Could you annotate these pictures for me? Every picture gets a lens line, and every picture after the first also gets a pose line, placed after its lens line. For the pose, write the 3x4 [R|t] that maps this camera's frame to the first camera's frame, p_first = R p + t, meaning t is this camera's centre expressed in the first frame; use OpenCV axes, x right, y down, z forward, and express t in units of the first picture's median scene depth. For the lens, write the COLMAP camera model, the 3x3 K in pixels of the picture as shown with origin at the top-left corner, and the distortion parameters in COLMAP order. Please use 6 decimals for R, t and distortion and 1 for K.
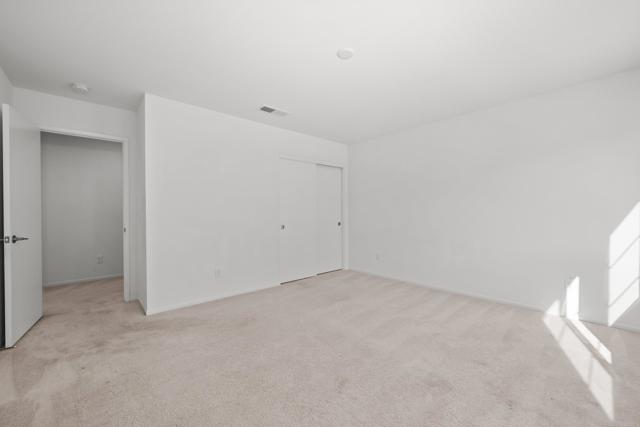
lens RADIAL K [[254.8, 0, 320.0], [0, 254.8, 213.5], [0, 0, 1]] dist [-0.000694, -0.000198]
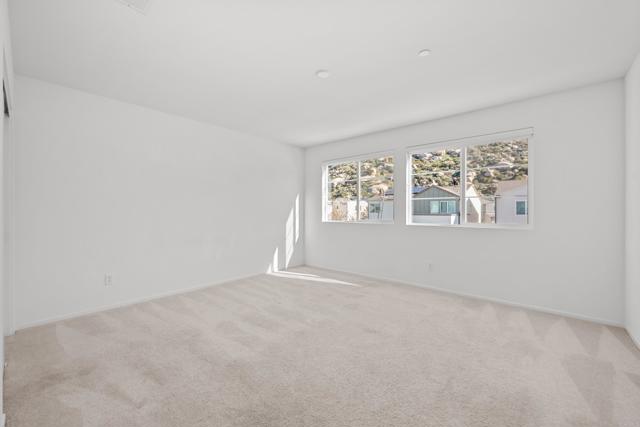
lens RADIAL K [[254.8, 0, 320.0], [0, 254.8, 213.5], [0, 0, 1]] dist [-0.000694, -0.000198]
pose [[-0.121312, -0.002401, 0.992612, -0.844627], [0.004102, 0.999987, 0.002920, 0.006340], [-0.992606, 0.004426, -0.121300, 0.954670]]
